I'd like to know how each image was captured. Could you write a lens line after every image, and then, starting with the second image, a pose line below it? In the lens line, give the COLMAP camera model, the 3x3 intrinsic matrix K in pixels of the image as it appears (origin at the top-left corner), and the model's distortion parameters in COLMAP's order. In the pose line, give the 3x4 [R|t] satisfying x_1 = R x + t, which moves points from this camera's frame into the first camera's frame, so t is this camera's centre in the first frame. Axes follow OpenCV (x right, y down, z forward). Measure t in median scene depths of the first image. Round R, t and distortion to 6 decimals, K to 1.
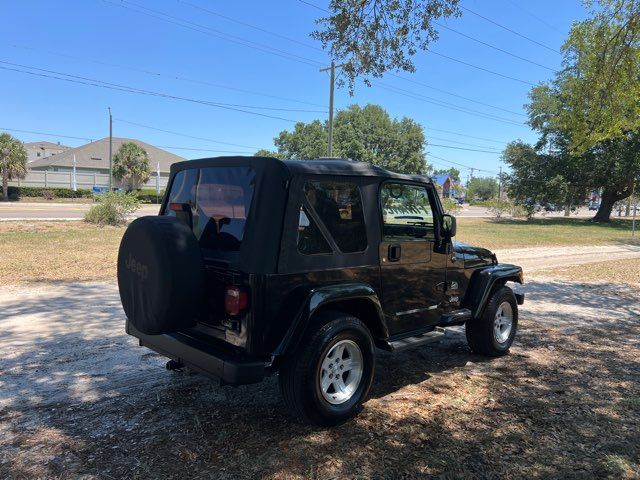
lens RADIAL K [[480.9, 0, 325.6], [0, 480.9, 239.8], [0, 0, 1]] dist [0.026859, -0.002960]
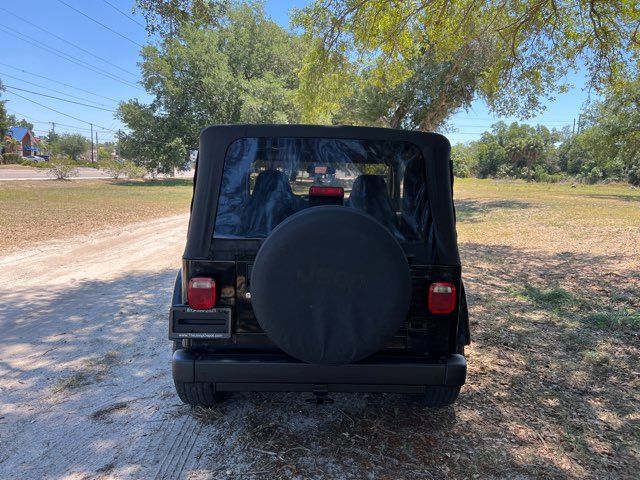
lens RADIAL K [[480.9, 0, 325.6], [0, 480.9, 239.8], [0, 0, 1]] dist [0.026859, -0.002960]
pose [[0.693414, -0.103047, 0.713133, -0.121611], [0.044190, 0.993940, 0.100655, -0.010380], [-0.719183, -0.038282, 0.693765, 0.067373]]
